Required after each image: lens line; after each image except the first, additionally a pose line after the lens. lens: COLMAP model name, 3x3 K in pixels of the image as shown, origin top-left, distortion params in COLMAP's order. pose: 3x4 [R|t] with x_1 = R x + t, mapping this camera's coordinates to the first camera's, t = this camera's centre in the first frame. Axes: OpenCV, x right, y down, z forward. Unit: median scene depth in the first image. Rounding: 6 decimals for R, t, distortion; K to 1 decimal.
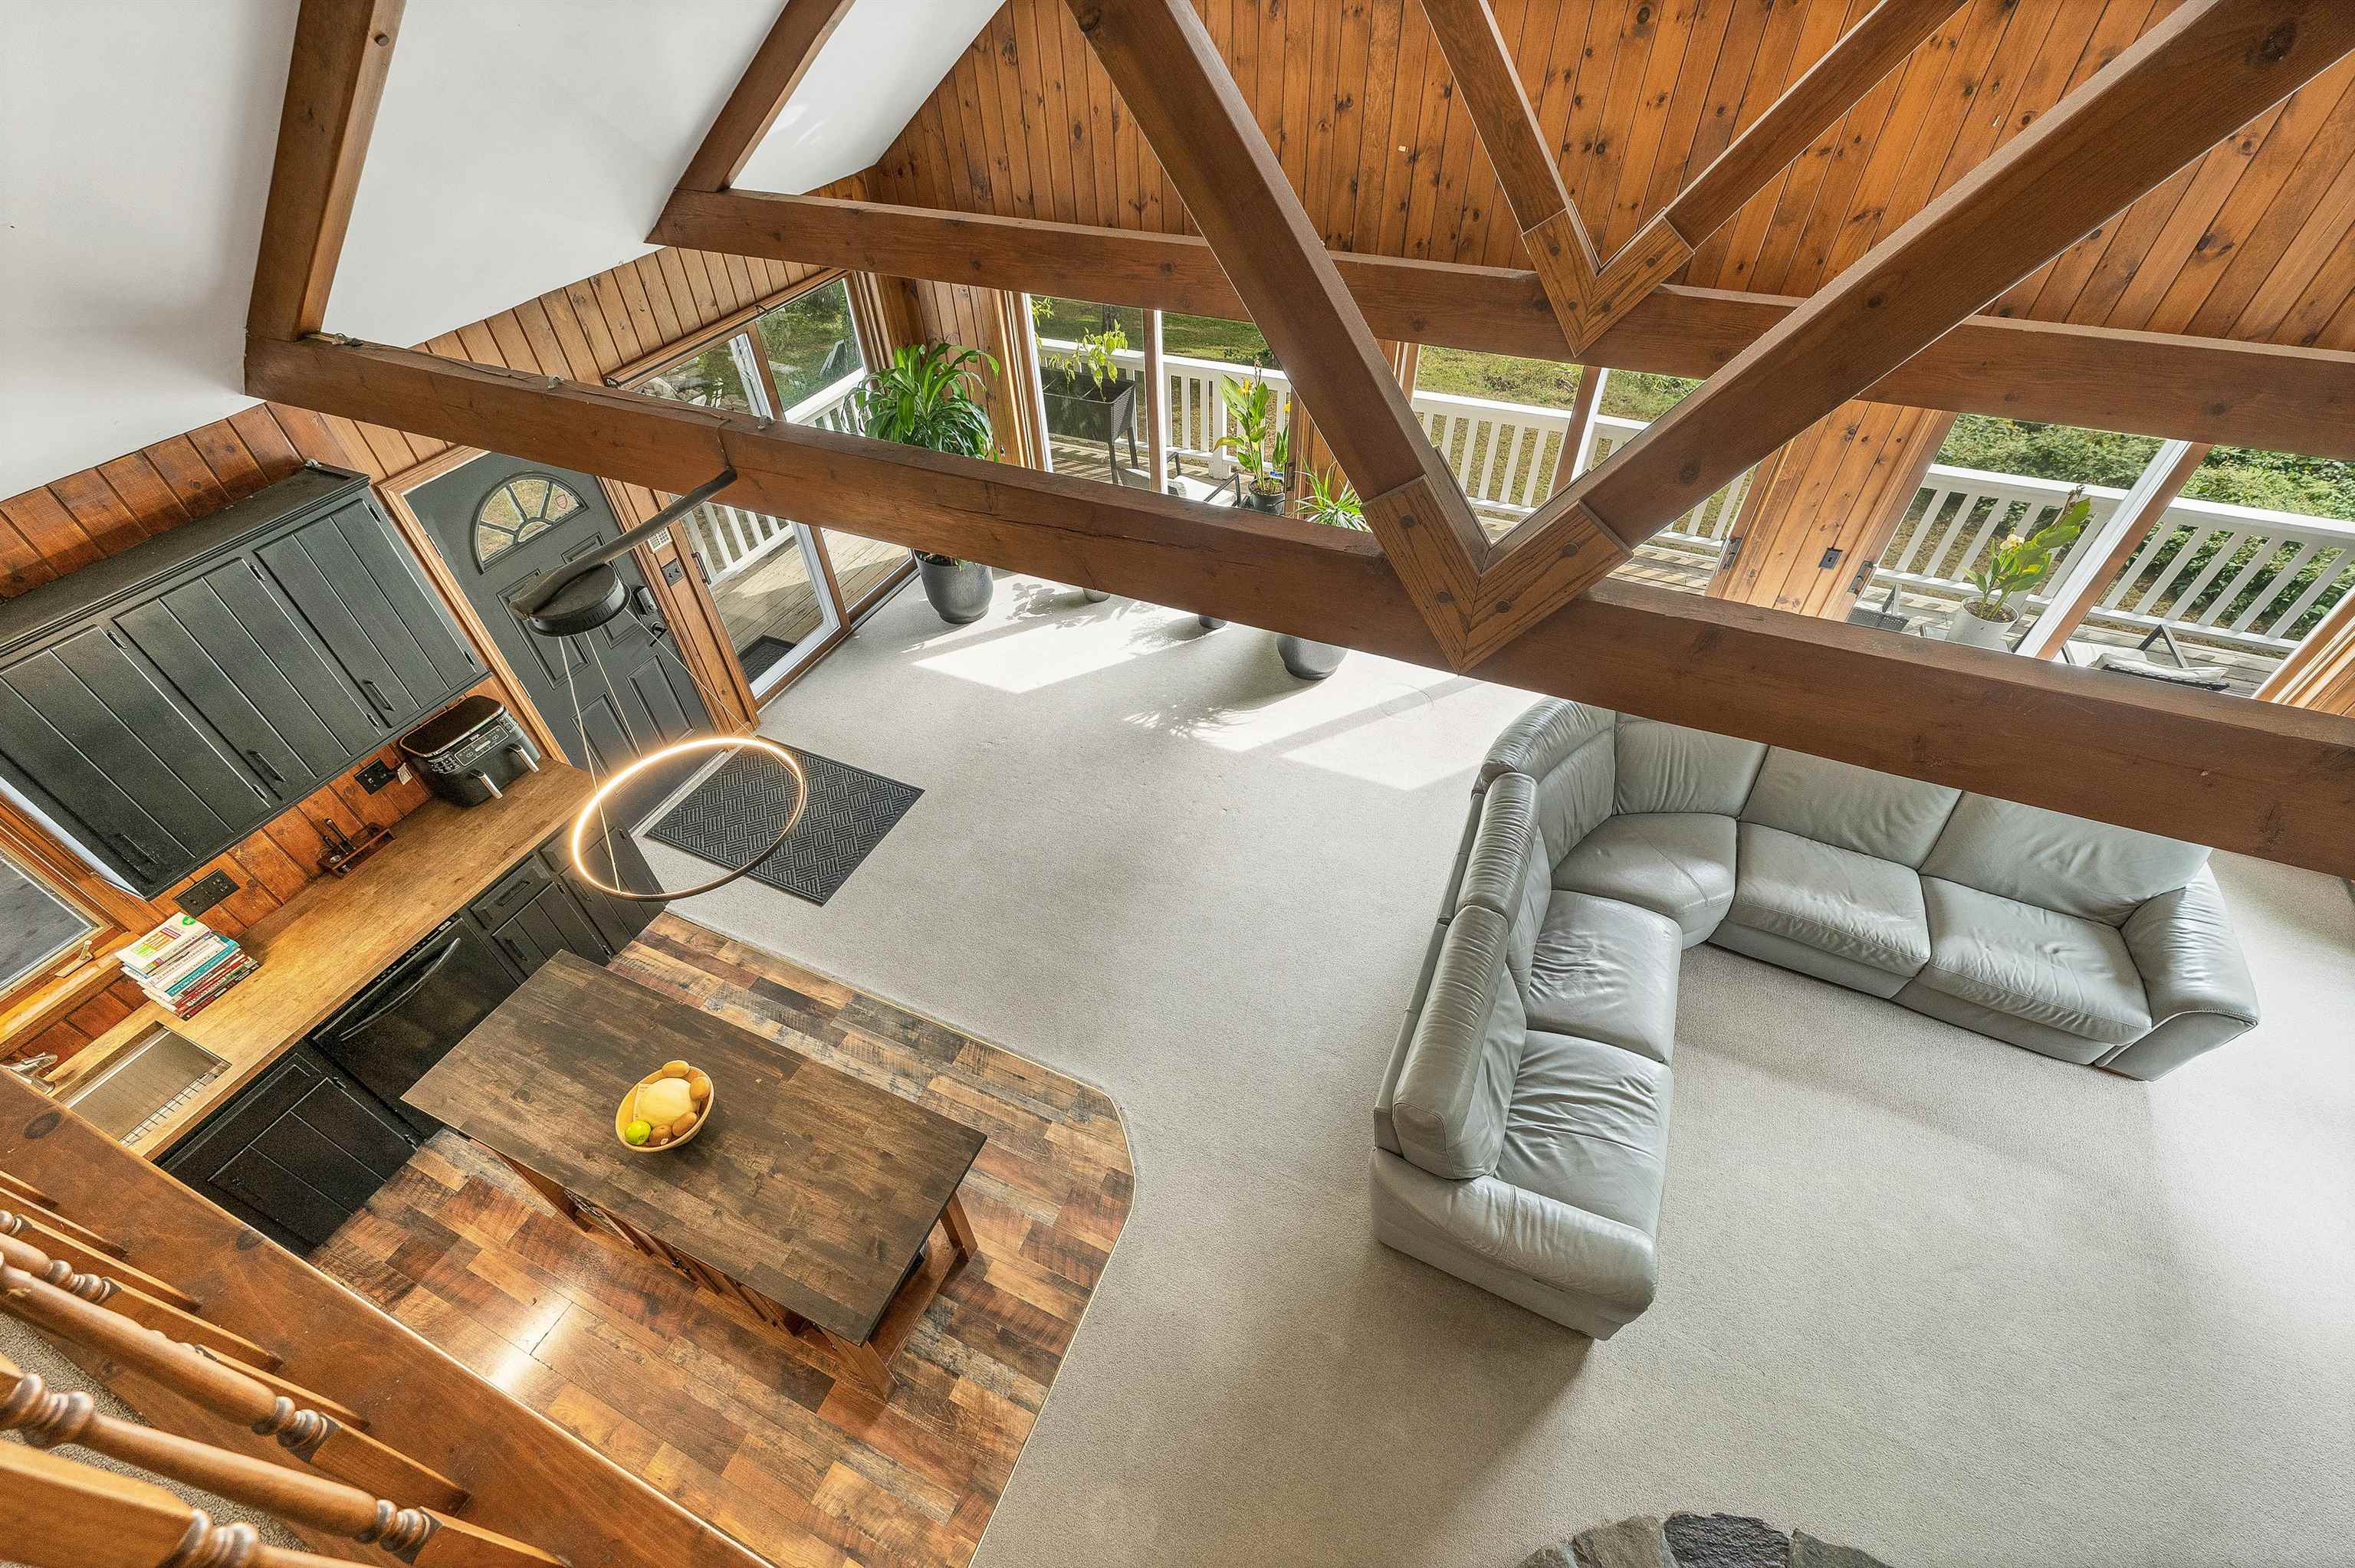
lens RADIAL K [[971.6, 0, 1172.2], [0, 971.6, 784.4], [0, 0, 1]] dist [0.000458, -0.000038]
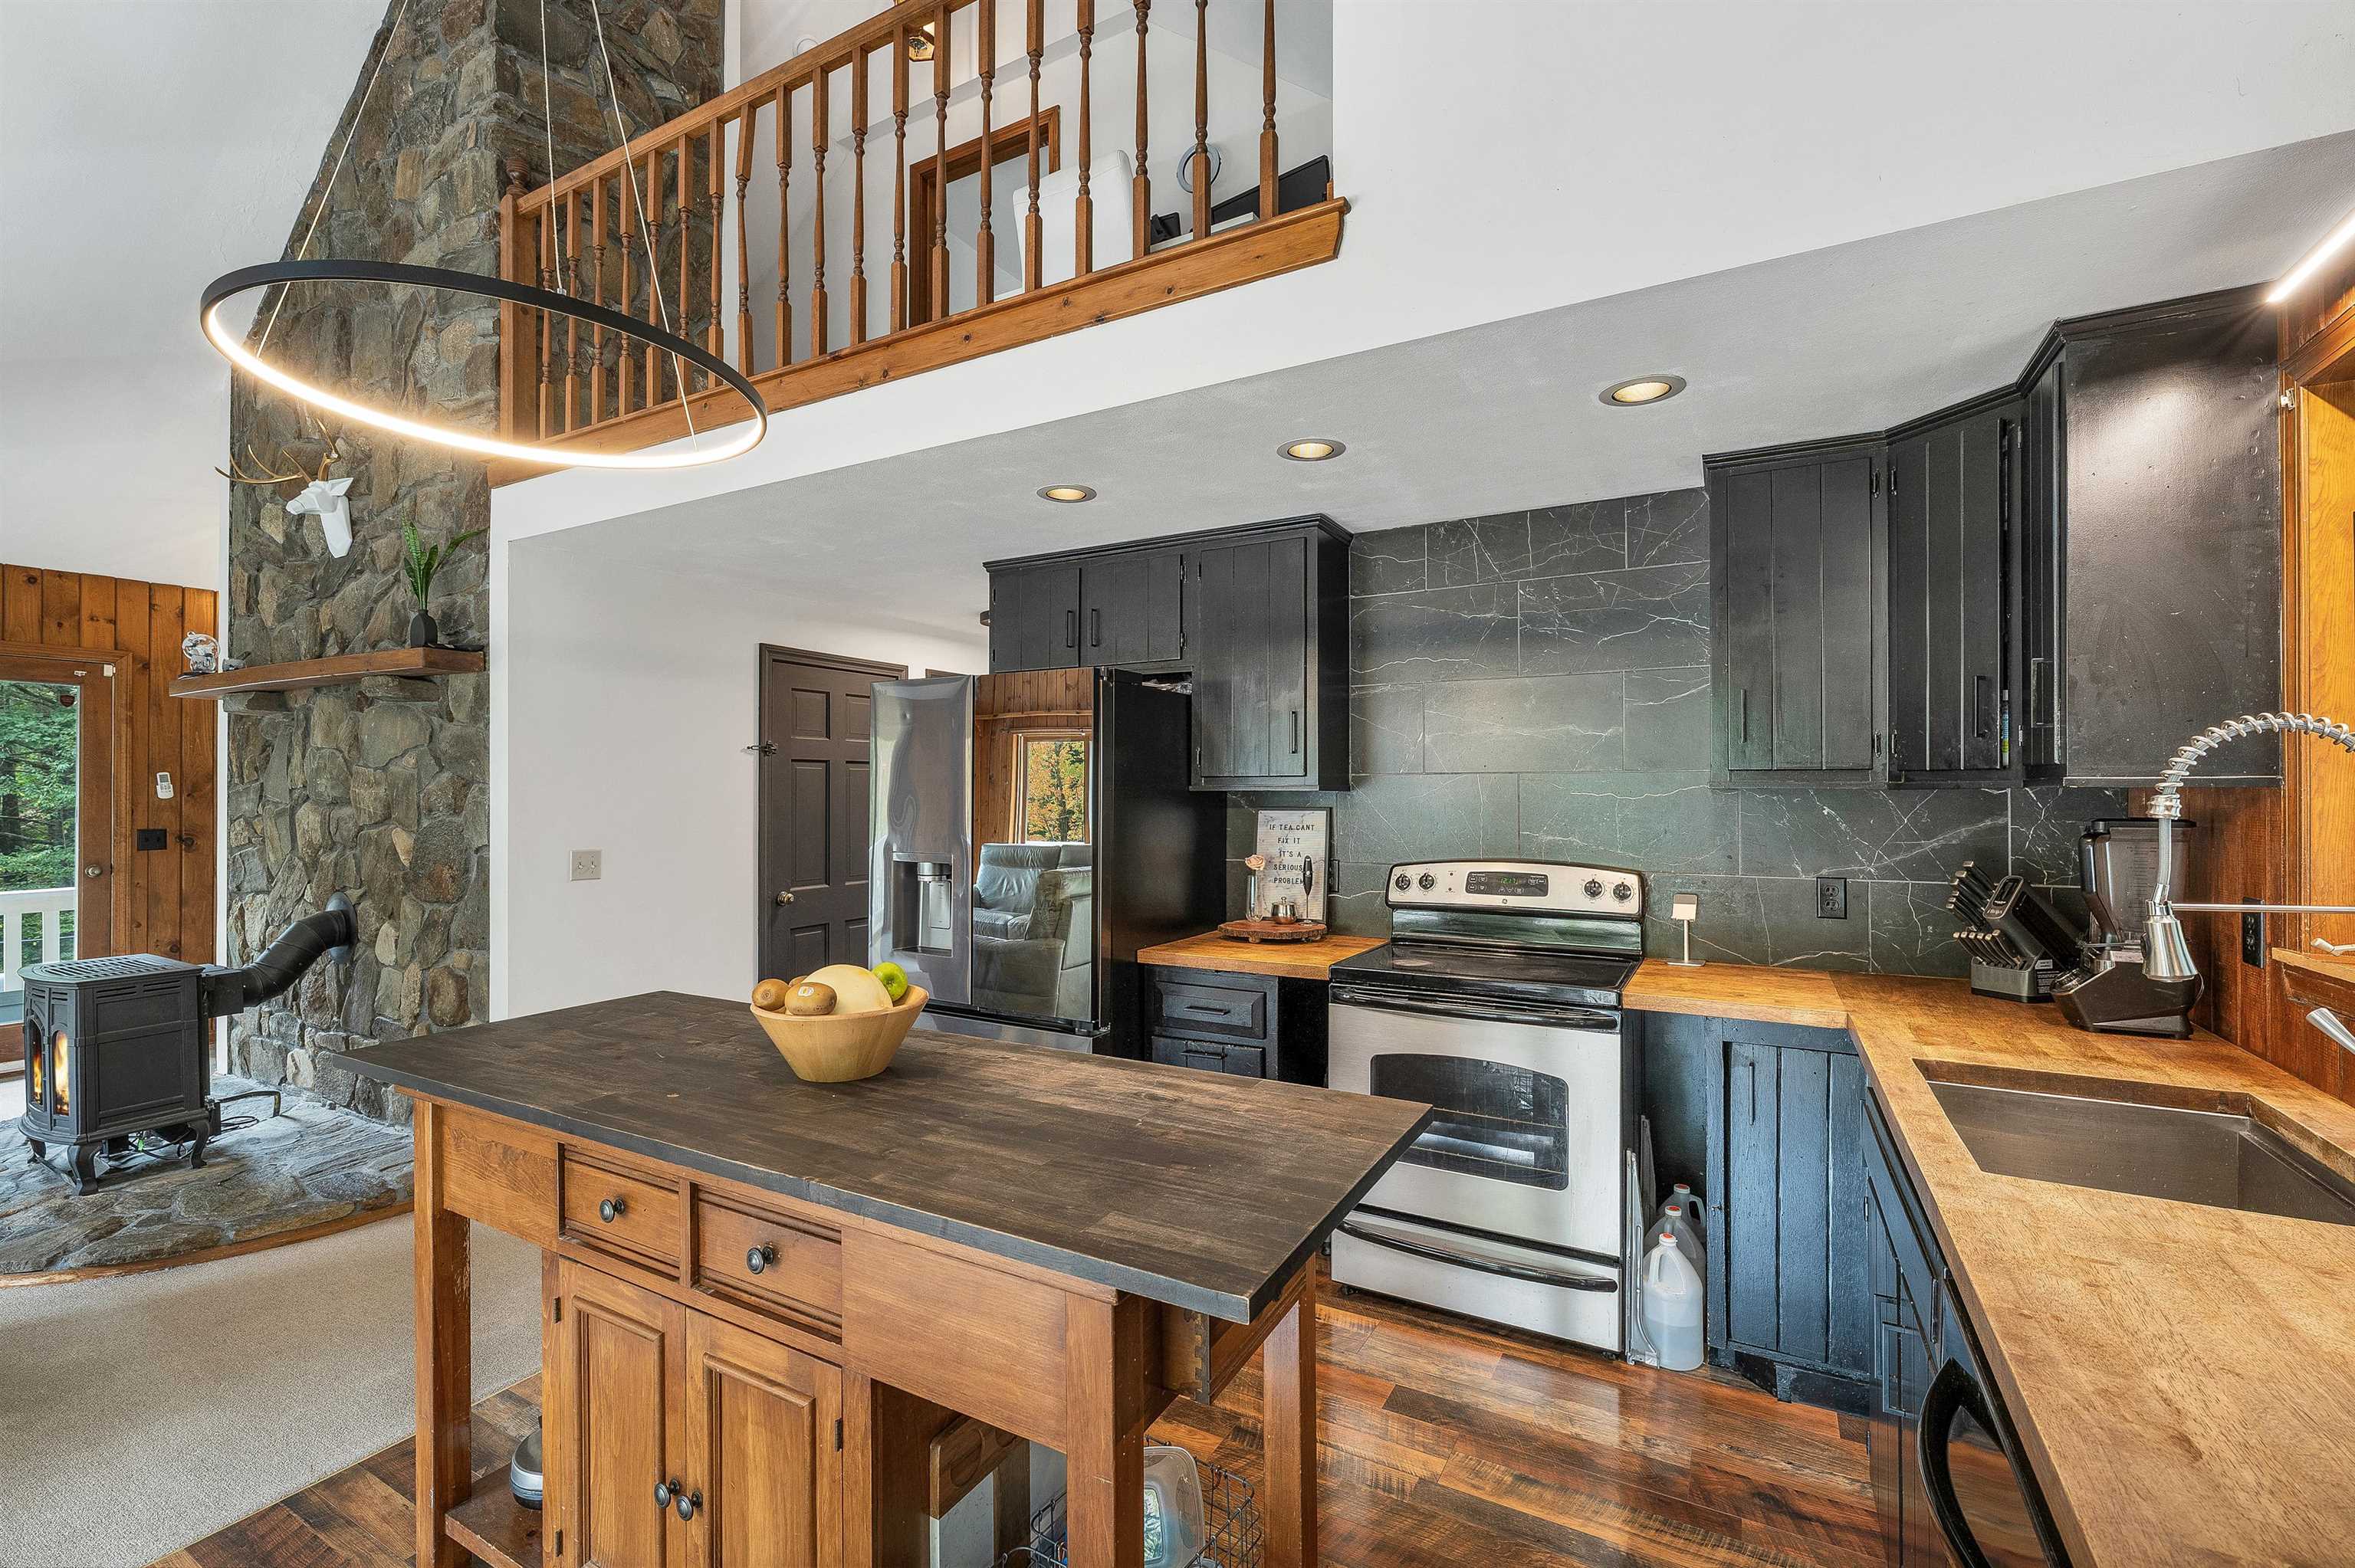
lens RADIAL K [[1009.4, 0, 1171.5], [0, 1009.4, 783.8], [0, 0, 1]] dist [0.000027, -0.000137]
pose [[-0.994652, 0.026971, 0.099696, -0.534708], [0.088378, 0.721759, 0.686479, -0.090257], [-0.053441, 0.691619, -0.720283, 0.917328]]
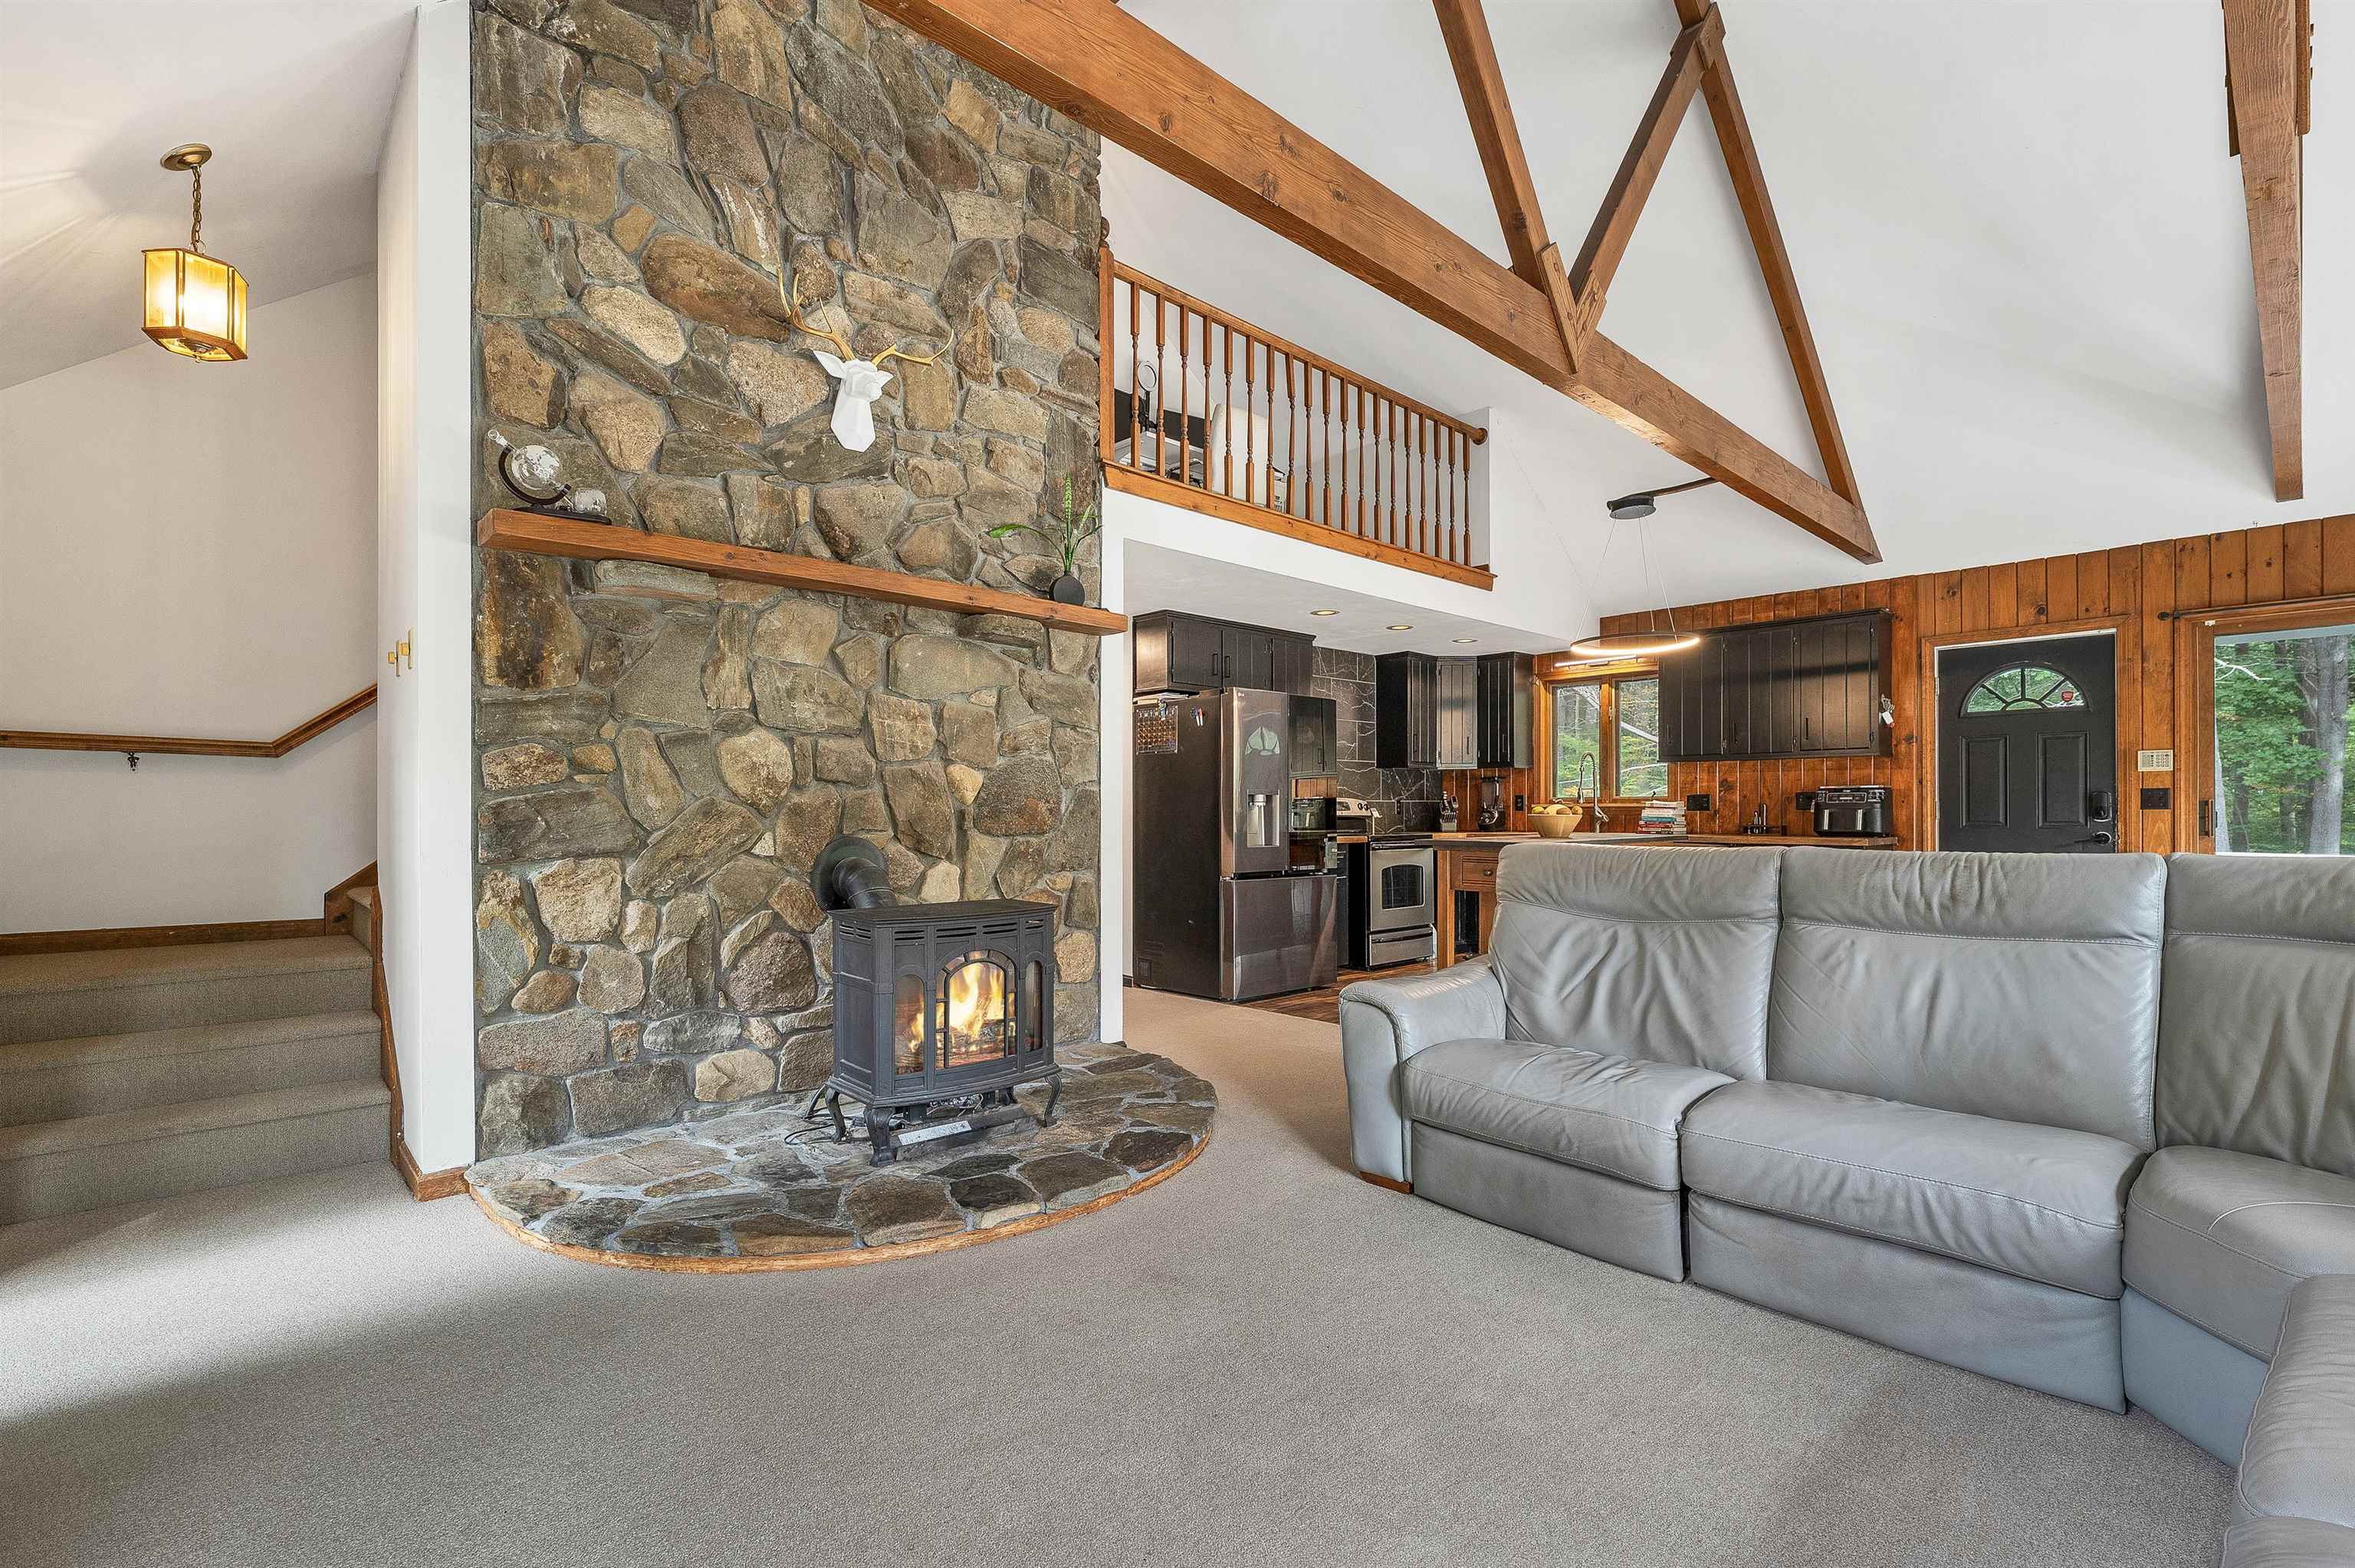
lens RADIAL K [[1044.6, 0, 1179.9], [0, 1044.6, 809.2], [0, 0, 1]] dist [-0.002111, -0.000047]
pose [[-0.395127, 0.023966, -0.918314, 1.057096], [-0.631844, 0.718550, 0.290619, 0.140106], [0.666820, 0.695062, -0.268775, 0.731655]]
